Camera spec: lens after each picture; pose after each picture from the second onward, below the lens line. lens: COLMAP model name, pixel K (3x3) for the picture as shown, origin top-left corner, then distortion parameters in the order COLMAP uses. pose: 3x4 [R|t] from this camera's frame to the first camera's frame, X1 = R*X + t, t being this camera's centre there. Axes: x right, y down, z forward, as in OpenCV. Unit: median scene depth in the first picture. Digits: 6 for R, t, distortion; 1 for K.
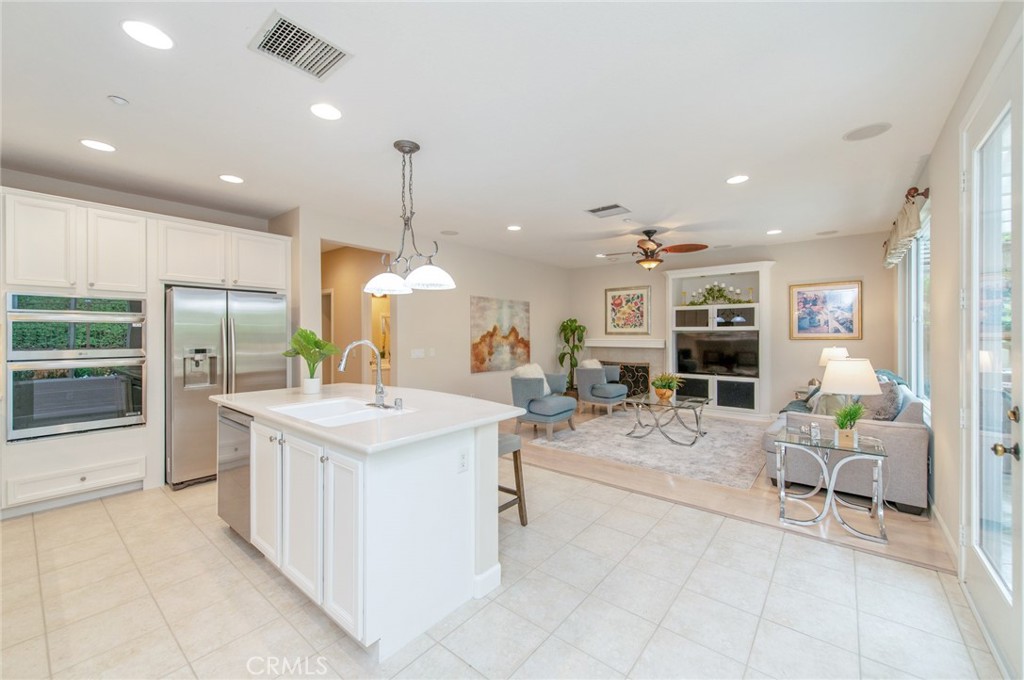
lens RADIAL K [[401.0, 0, 512.3], [0, 401.0, 334.7], [0, 0, 1]] dist [0.014974, -0.003591]
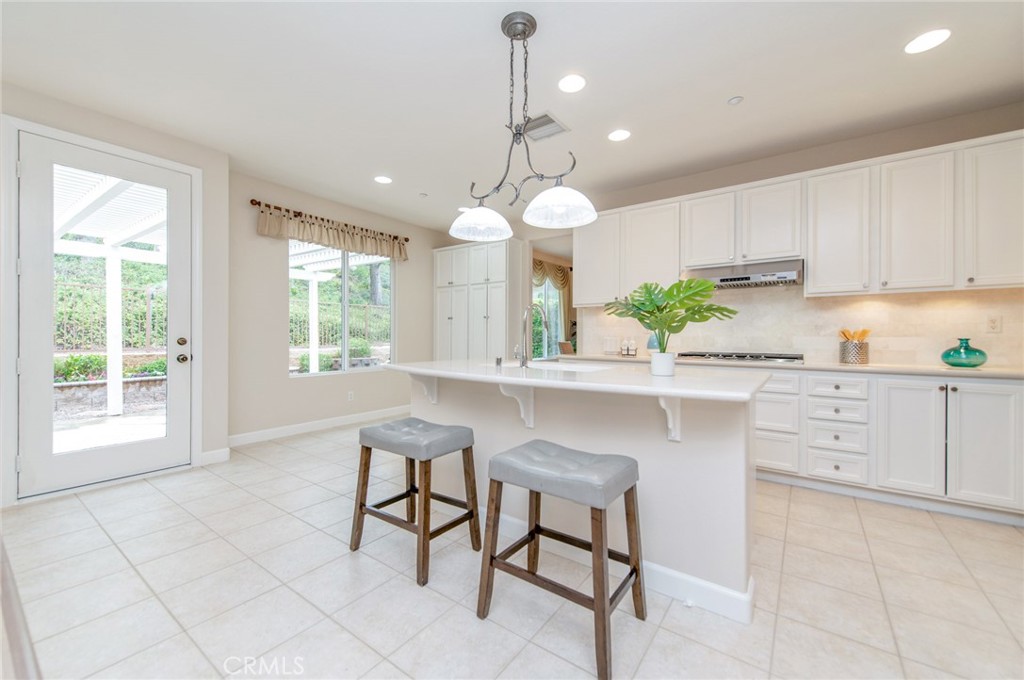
lens RADIAL K [[401.0, 0, 510.5], [0, 401.0, 335.2], [0, 0, 1]] dist [0.014974, -0.003591]
pose [[-0.998502, -0.003474, -0.054598, -0.107017], [-0.003573, 0.999992, 0.001729, 0.040752], [0.054592, 0.001921, -0.998507, 0.882546]]
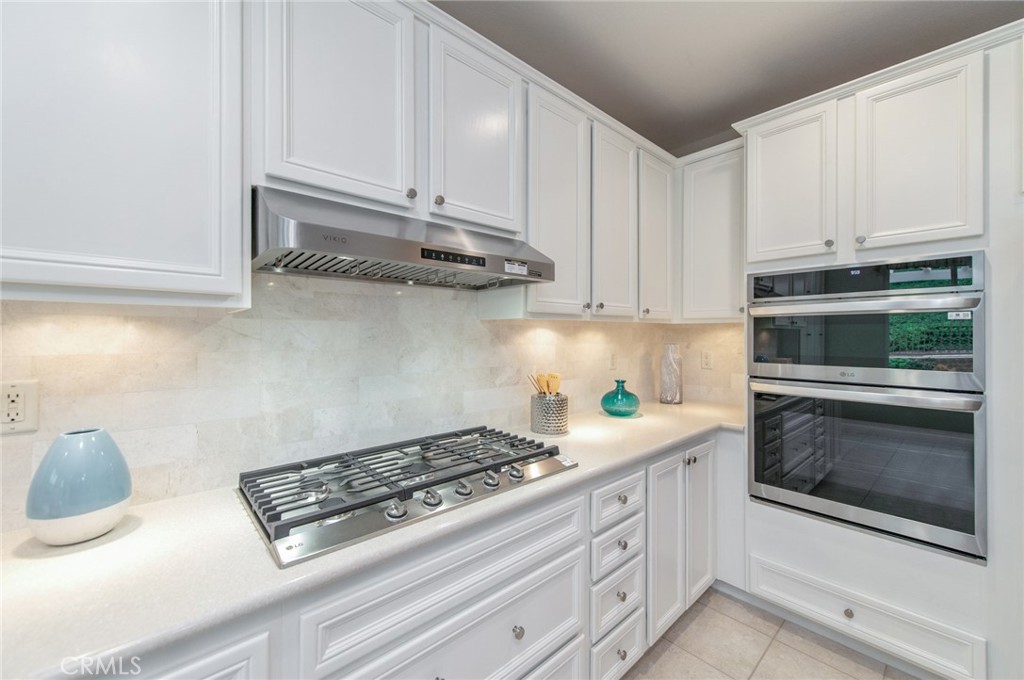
lens RADIAL K [[401.0, 0, 514.5], [0, 401.0, 333.6], [0, 0, 1]] dist [0.014974, -0.003591]
pose [[-0.147221, -0.004721, -0.989092, -0.271190], [-0.002312, 0.999988, -0.004428, -0.001409], [0.989101, 0.001635, -0.147230, 0.371752]]
